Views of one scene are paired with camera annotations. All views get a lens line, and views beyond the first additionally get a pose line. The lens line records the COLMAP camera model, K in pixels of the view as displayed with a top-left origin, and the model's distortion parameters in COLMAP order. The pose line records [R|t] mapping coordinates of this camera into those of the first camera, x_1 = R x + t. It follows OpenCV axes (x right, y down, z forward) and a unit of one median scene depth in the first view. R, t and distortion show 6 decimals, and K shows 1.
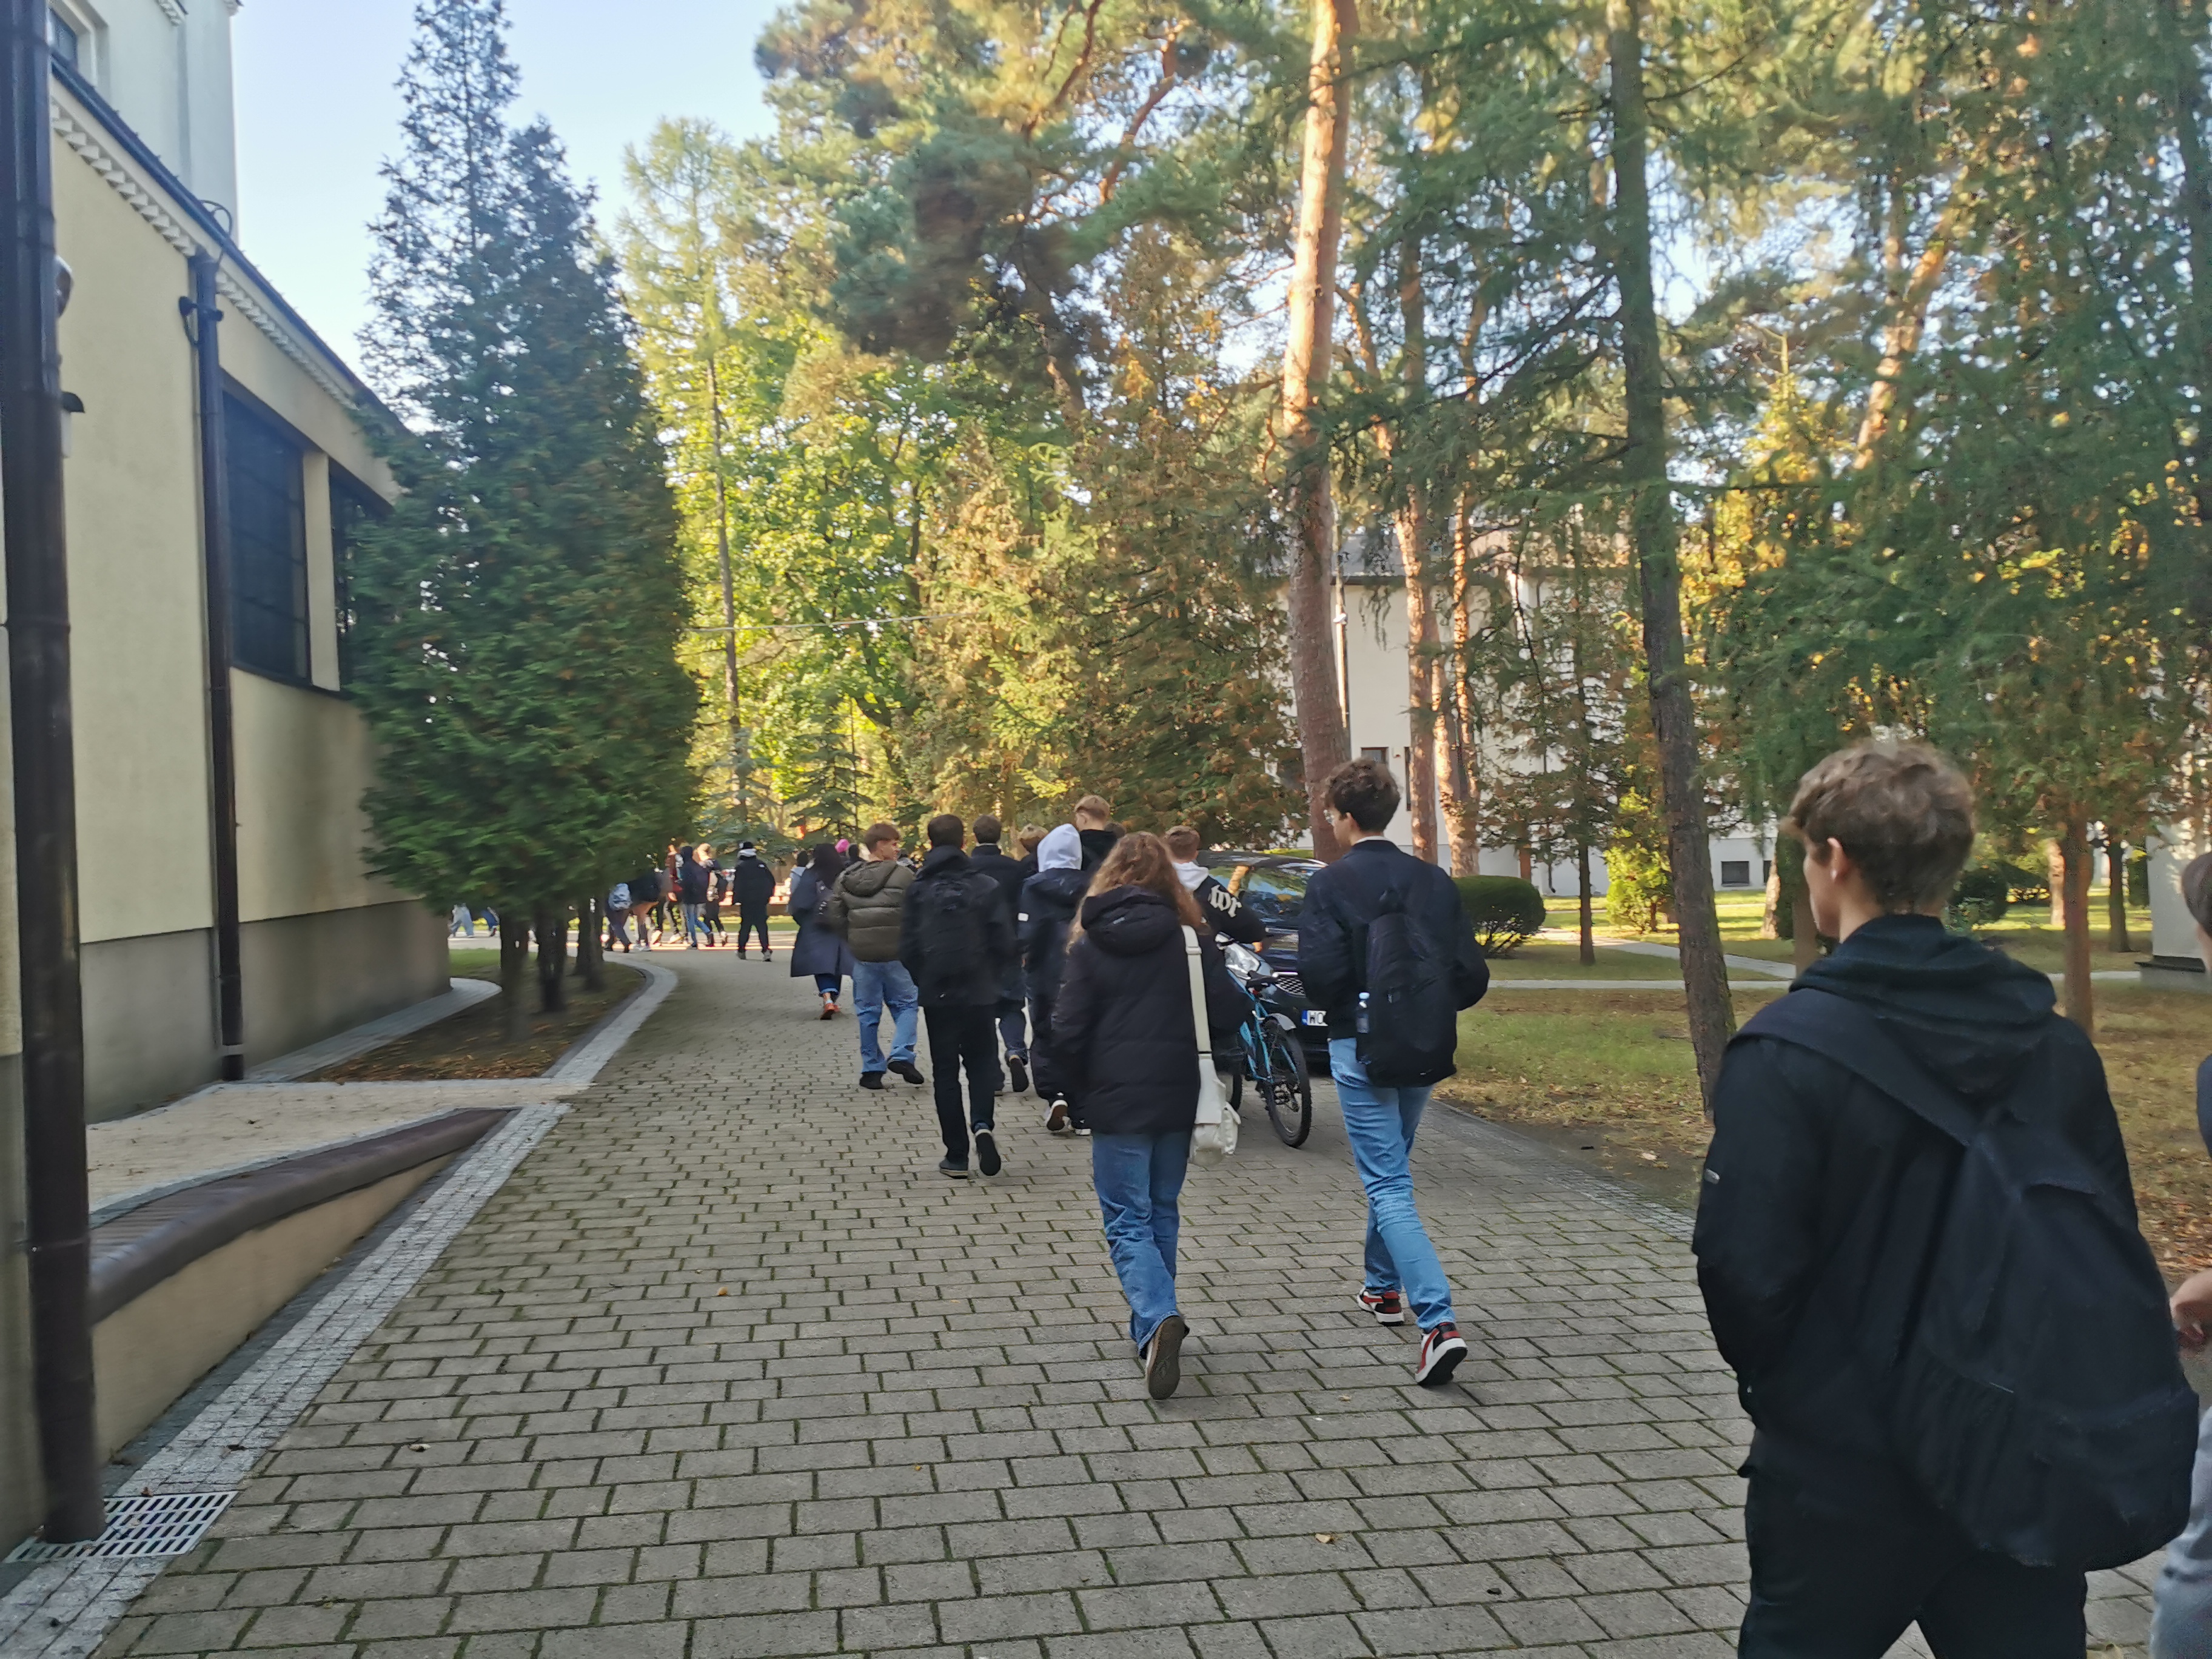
lens RADIAL K [[1758.8, 0, 1106.0], [0, 1758.8, 829.5], [0, 0, 1]] dist [0.277512, 0.003291]
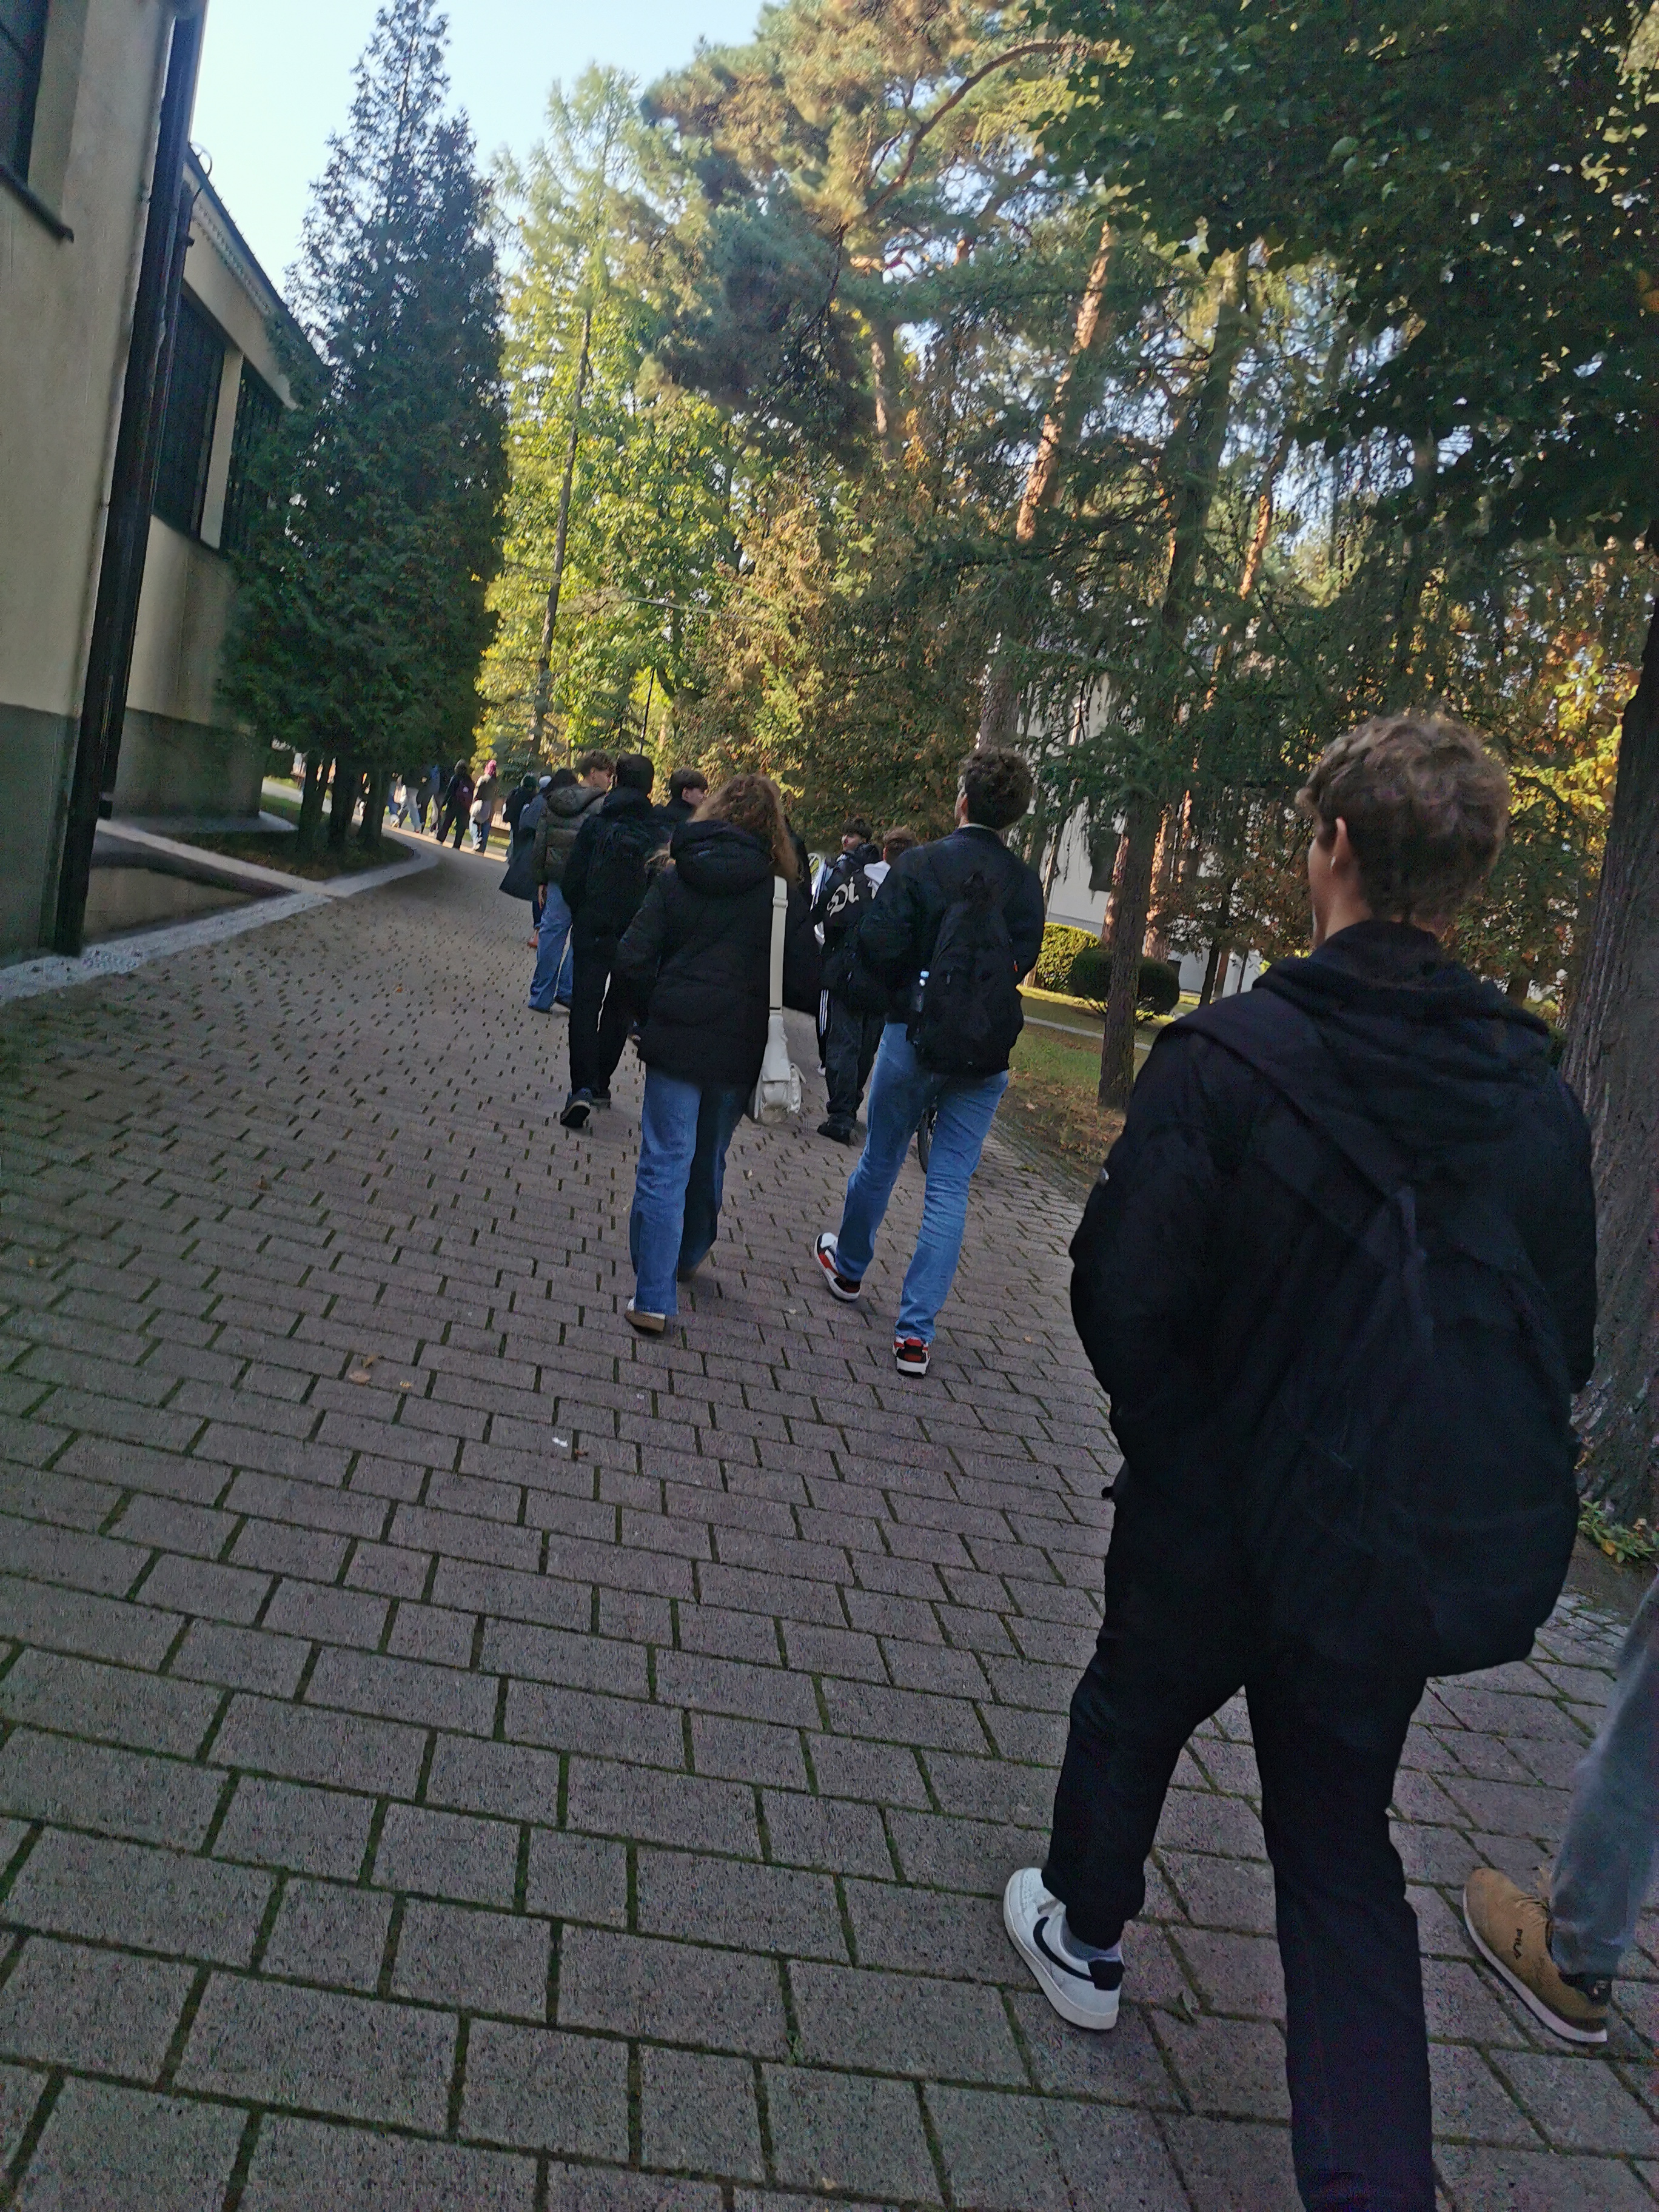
lens RADIAL K [[1835.3, 0, 829.5], [0, 1835.3, 1106.0], [0, 0, 1]] dist [0.418137, -0.005667]
pose [[0.966112, 0.256761, -0.026497, 0.100691], [-0.251318, 0.959086, 0.130361, 0.008286], [0.058885, -0.119284, 0.991112, -0.292736]]
